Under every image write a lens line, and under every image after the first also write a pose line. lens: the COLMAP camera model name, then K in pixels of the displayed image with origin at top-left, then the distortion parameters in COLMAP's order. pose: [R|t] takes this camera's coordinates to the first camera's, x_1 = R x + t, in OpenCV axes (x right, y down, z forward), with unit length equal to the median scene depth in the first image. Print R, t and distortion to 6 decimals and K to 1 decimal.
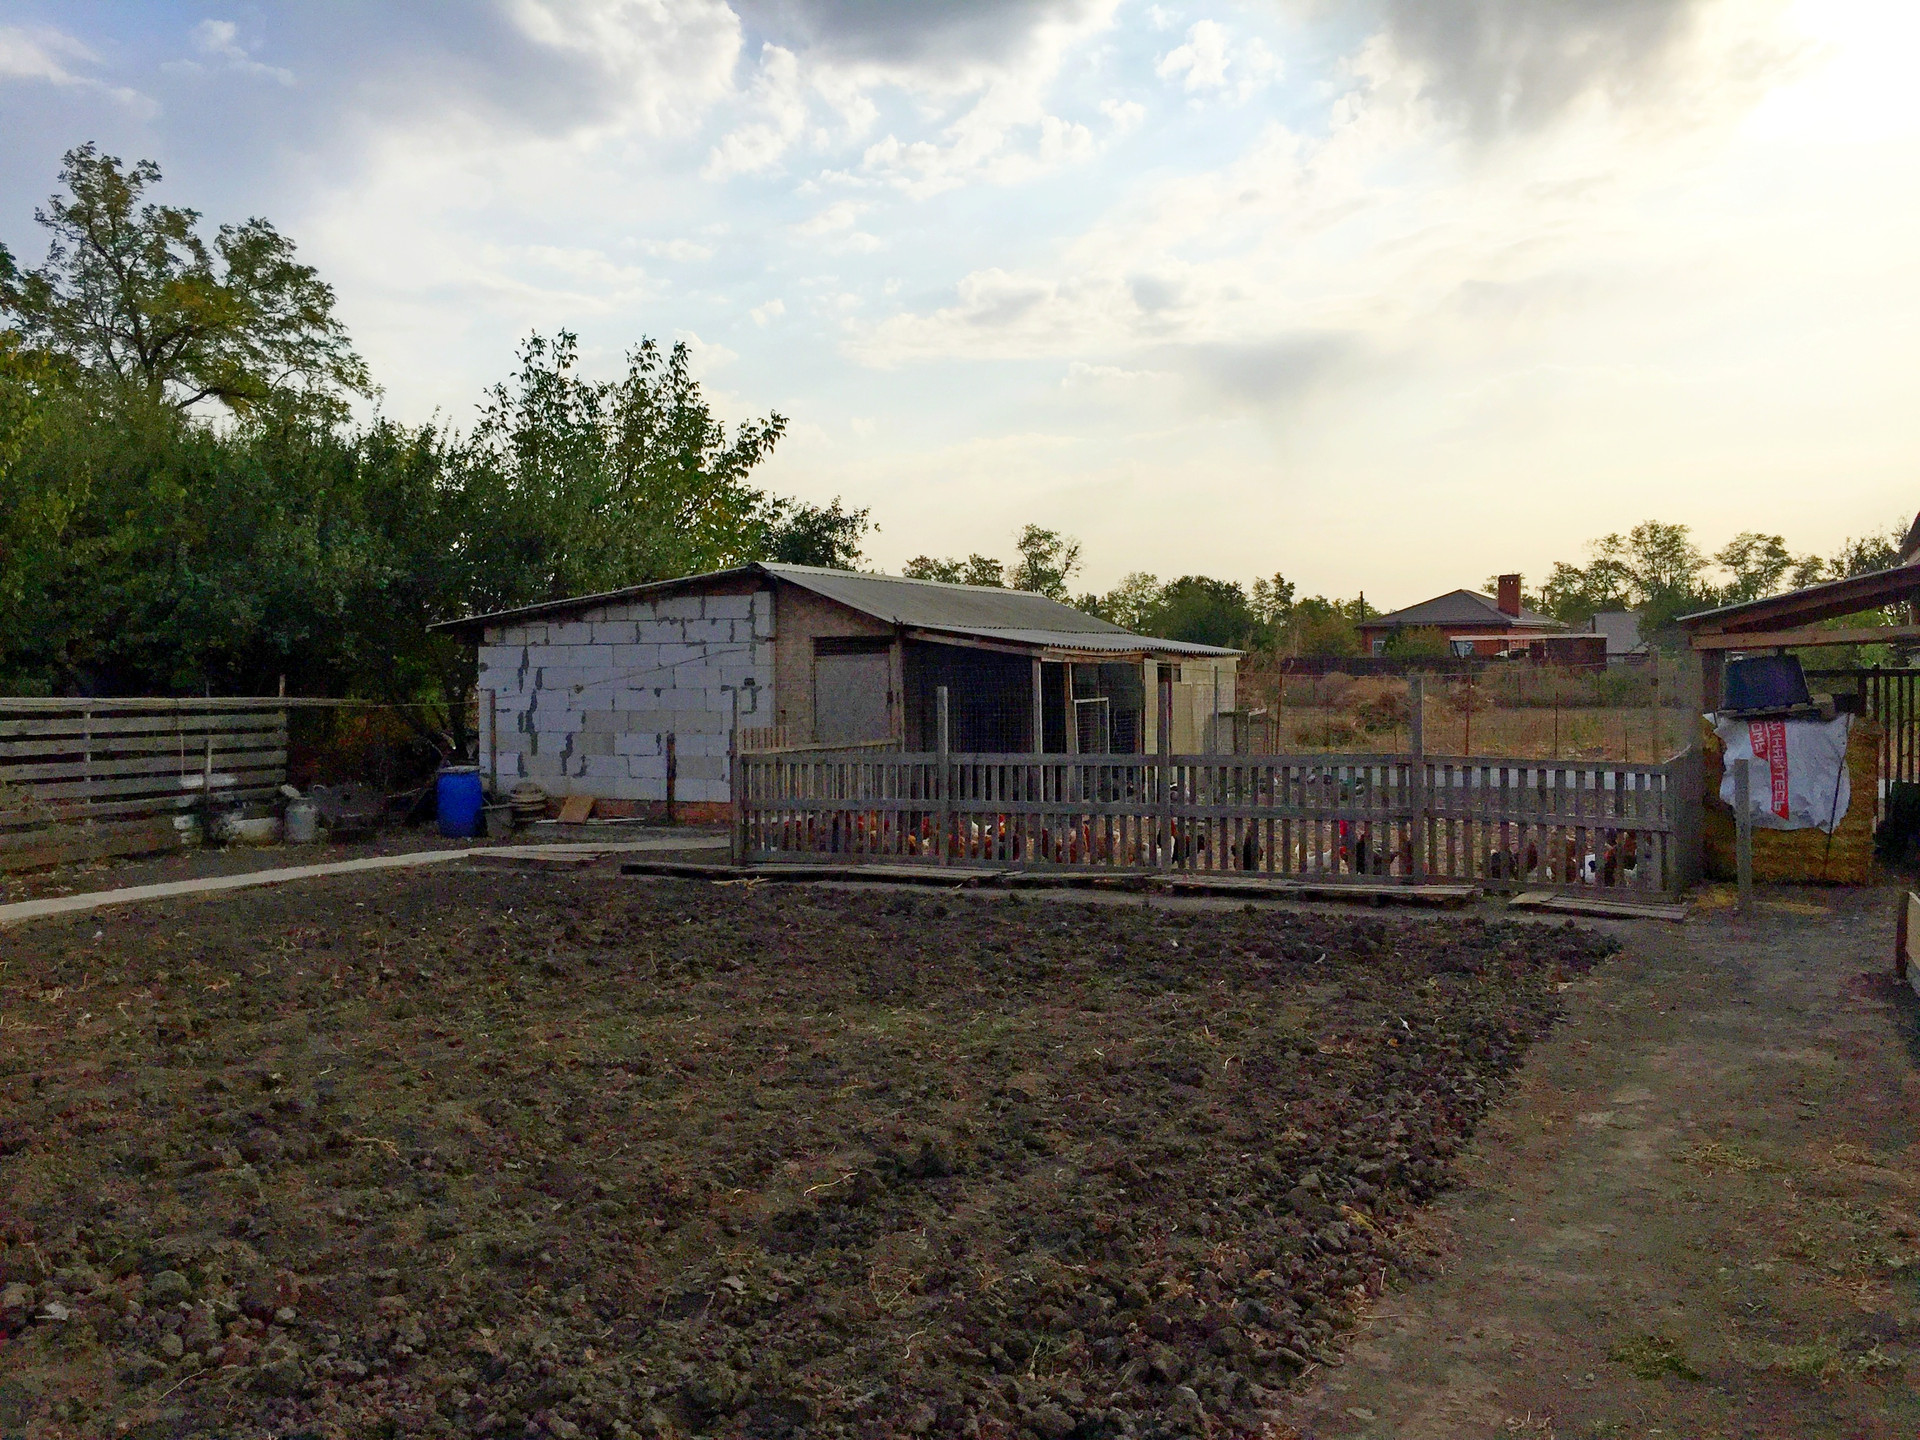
lens RADIAL K [[1650.7, 0, 959.2], [0, 1650.7, 714.2], [0, 0, 1]] dist [0.009454, 0.003064]
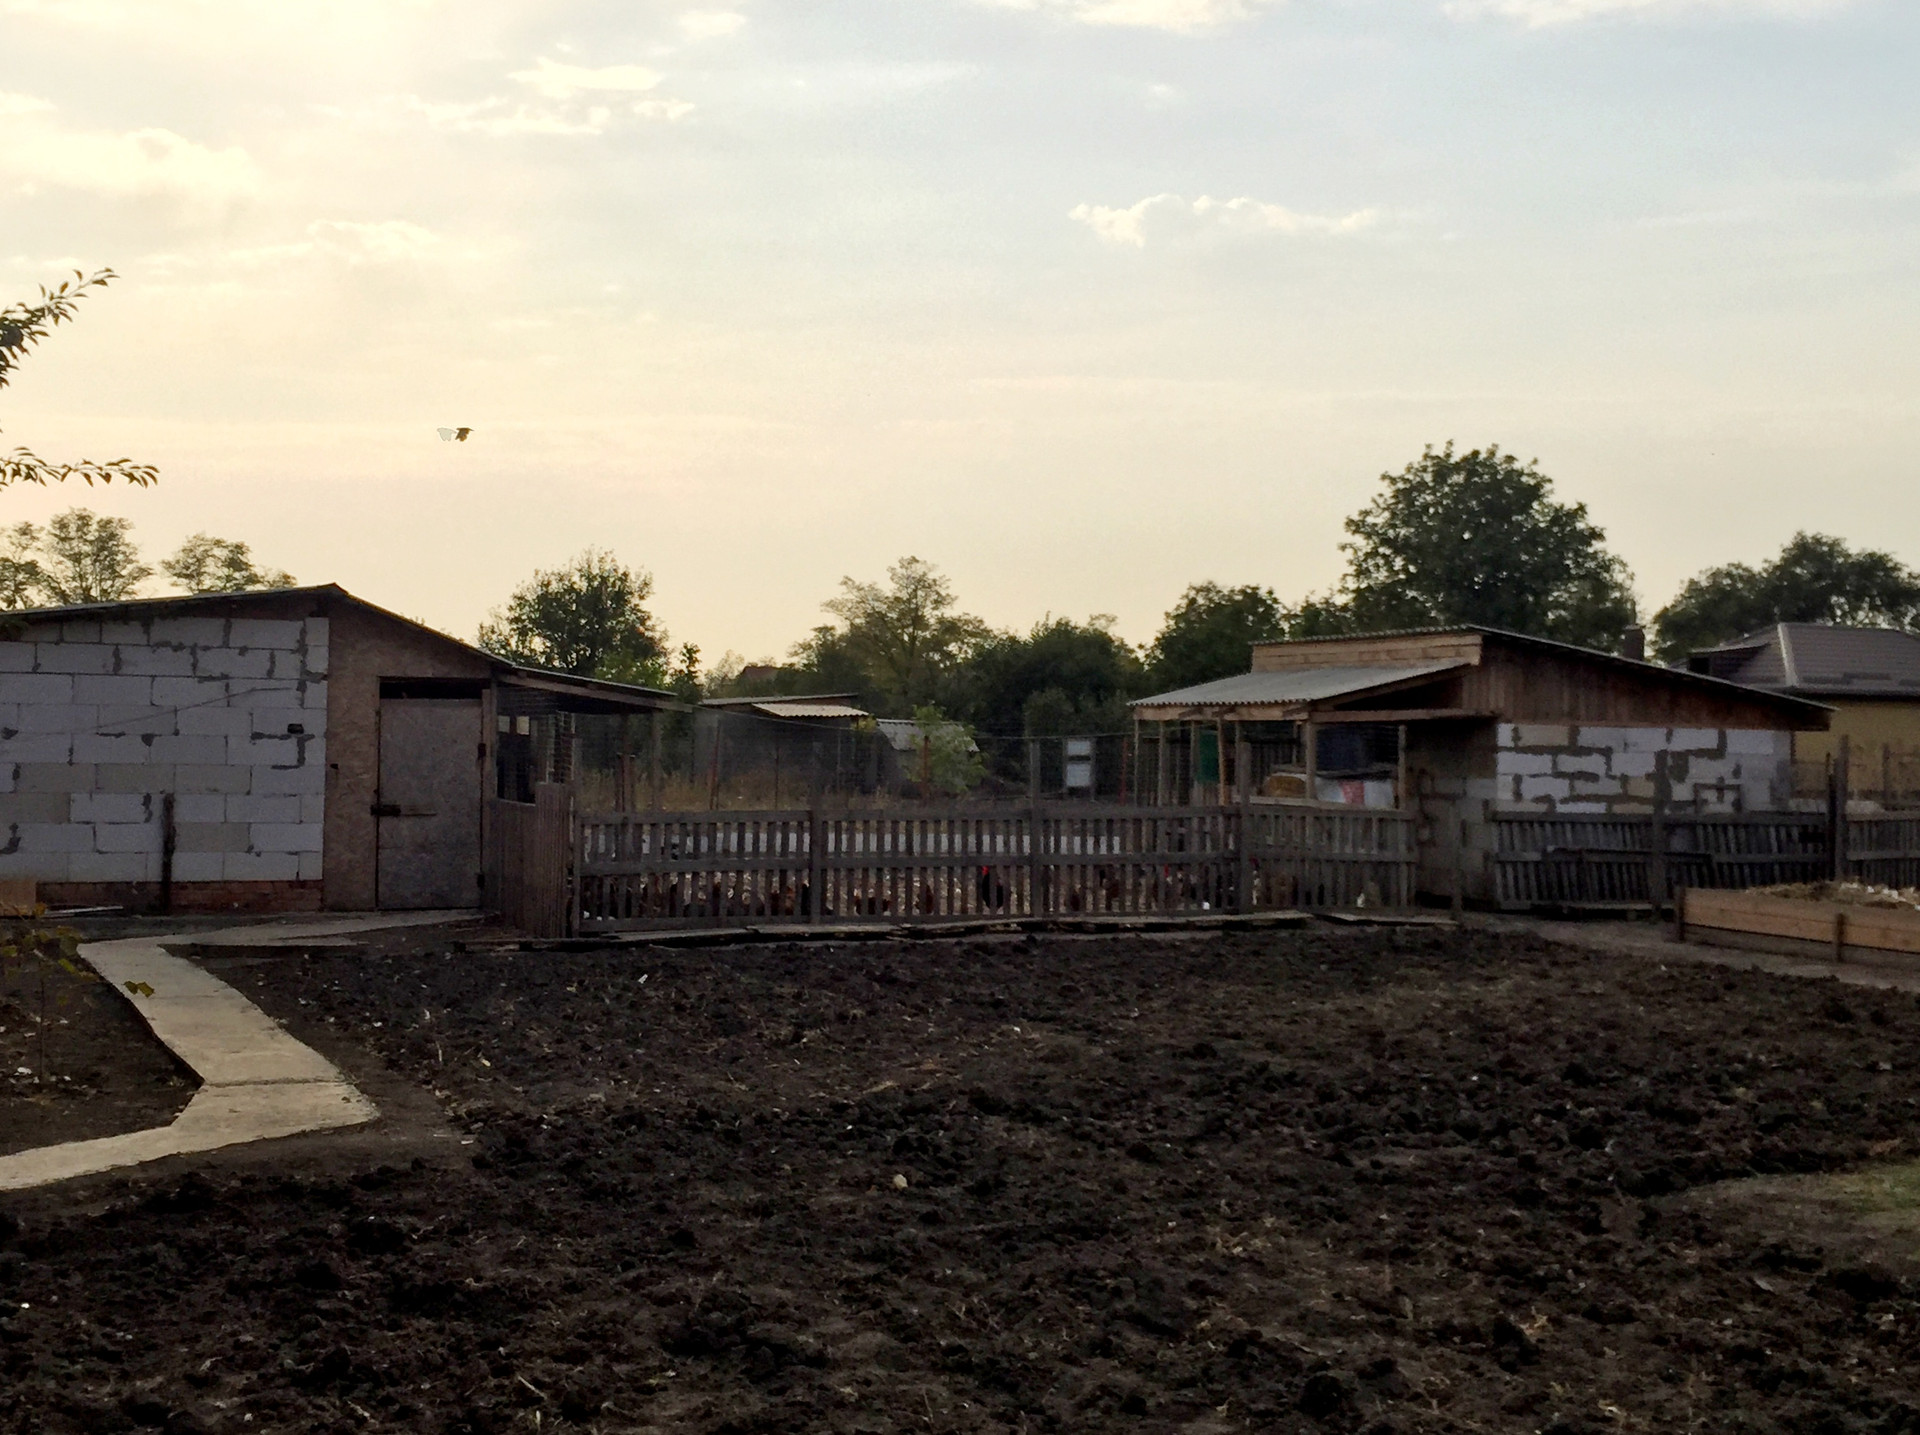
lens RADIAL K [[2422.8, 0, 960.9], [0, 2422.8, 720.1], [0, 0, 1]] dist [-0.012143, 0.000000]
pose [[0.688698, 0.021158, 0.724740, -0.739160], [-0.004011, 0.999670, -0.025373, 0.004575], [-0.725037, 0.014567, 0.688556, -0.044602]]
